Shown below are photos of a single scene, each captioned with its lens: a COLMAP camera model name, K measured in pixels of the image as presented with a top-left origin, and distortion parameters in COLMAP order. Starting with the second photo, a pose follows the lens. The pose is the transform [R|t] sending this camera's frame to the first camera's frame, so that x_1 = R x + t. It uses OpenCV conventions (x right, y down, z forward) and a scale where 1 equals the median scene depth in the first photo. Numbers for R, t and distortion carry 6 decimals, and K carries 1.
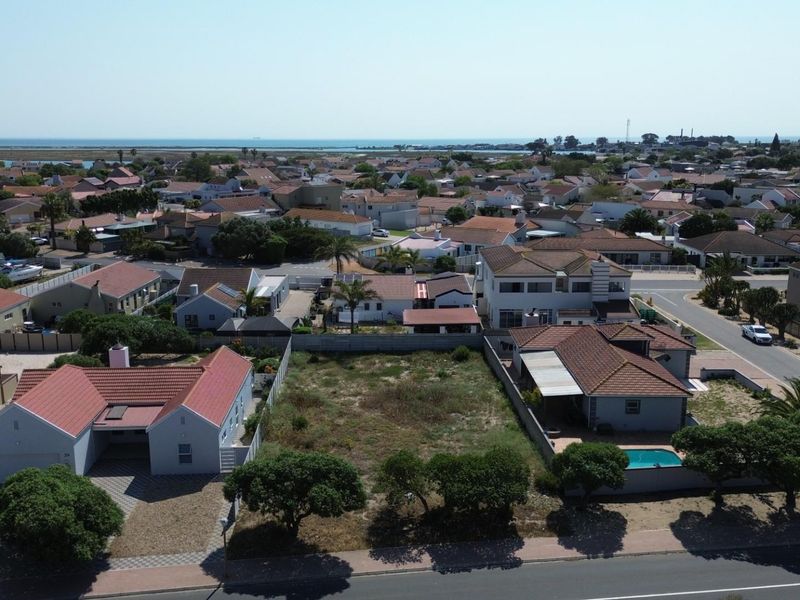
lens RADIAL K [[743.7, 0, 400.0], [0, 743.7, 300.0], [0, 0, 1]] dist [0.162767, -0.404752]
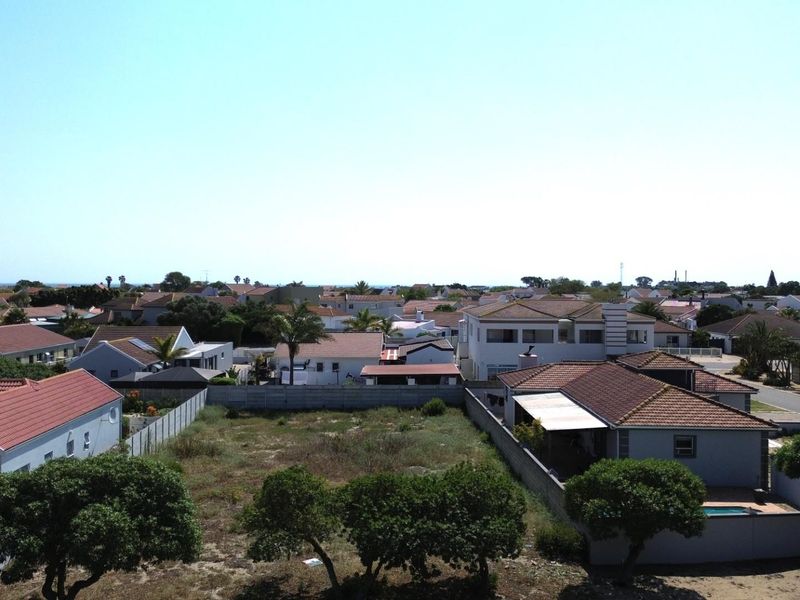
lens RADIAL K [[747.5, 0, 398.2], [0, 747.5, 297.1], [0, 0, 1]] dist [0.081343, -0.087067]
pose [[0.999983, 0.005812, -0.000837, 0.041488], [-0.005864, 0.980783, -0.195014, 0.096614], [-0.000312, 0.195015, 0.980800, 0.226020]]
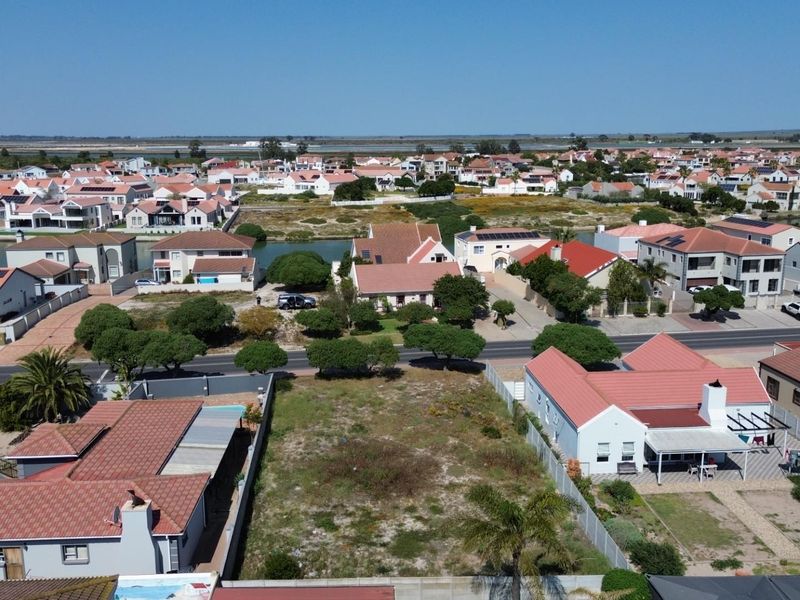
lens RADIAL K [[747.5, 0, 398.2], [0, 747.5, 297.1], [0, 0, 1]] dist [0.081343, -0.087067]
pose [[-0.999240, 0.010783, -0.037450, 0.016753], [-0.005597, 0.911294, 0.411718, -0.276433], [0.038568, 0.411615, -0.910542, 1.241240]]
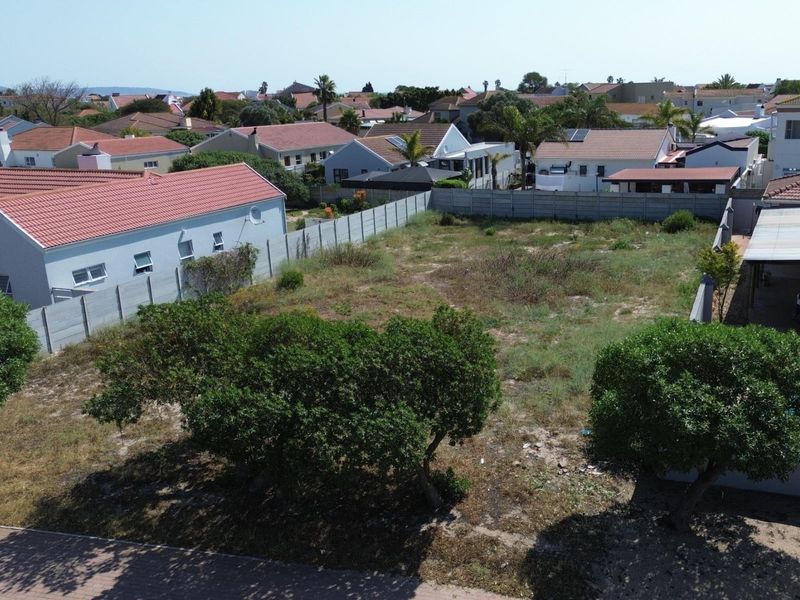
lens RADIAL K [[747.5, 0, 498.0], [0, 747.5, 300.8], [0, 0, 1]] dist [0.086863, -0.073912]
pose [[0.929927, 0.081949, -0.358498, 0.147381], [-0.058853, 0.995454, 0.074888, 0.085963], [0.363005, -0.048542, 0.930522, 0.358603]]
